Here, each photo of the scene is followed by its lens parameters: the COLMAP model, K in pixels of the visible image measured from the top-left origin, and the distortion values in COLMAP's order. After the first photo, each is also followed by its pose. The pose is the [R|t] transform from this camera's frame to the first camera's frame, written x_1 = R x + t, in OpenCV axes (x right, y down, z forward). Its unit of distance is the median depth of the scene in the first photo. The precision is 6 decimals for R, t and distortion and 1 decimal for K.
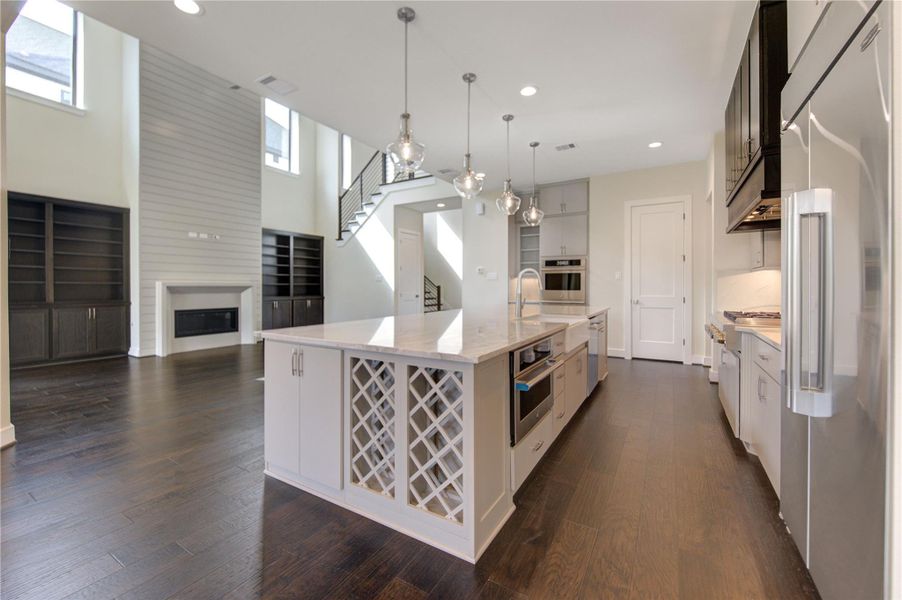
lens RADIAL K [[374.3, 0, 443.2], [0, 374.3, 290.2], [0, 0, 1]] dist [0.001665, -0.000944]
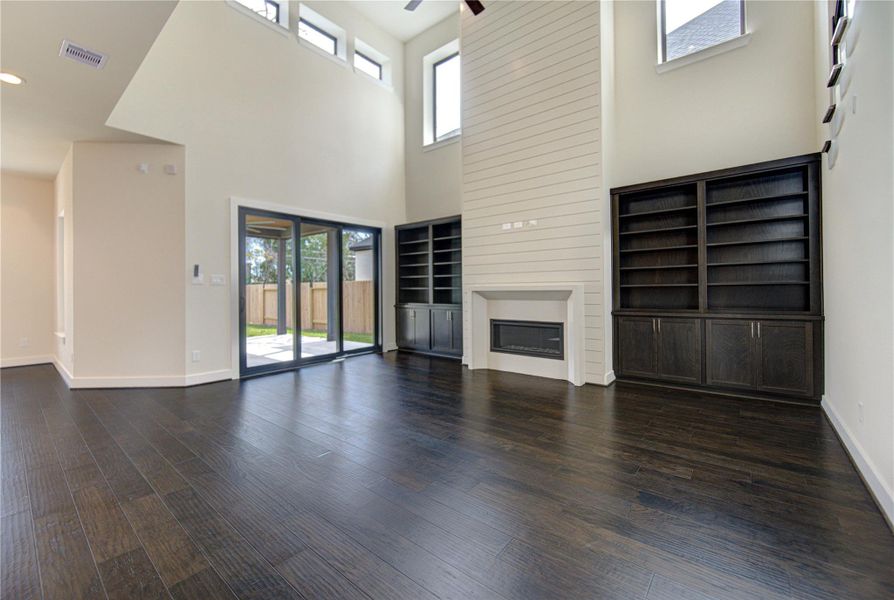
lens RADIAL K [[373.9, 0, 443.2], [0, 373.9, 286.5], [0, 0, 1]] dist [-0.000249, -0.000071]
pose [[-0.147348, -0.009271, -0.989041, 0.139699], [0.001877, 0.999952, -0.009652, -0.012121], [0.989083, -0.003278, -0.147324, 0.979306]]
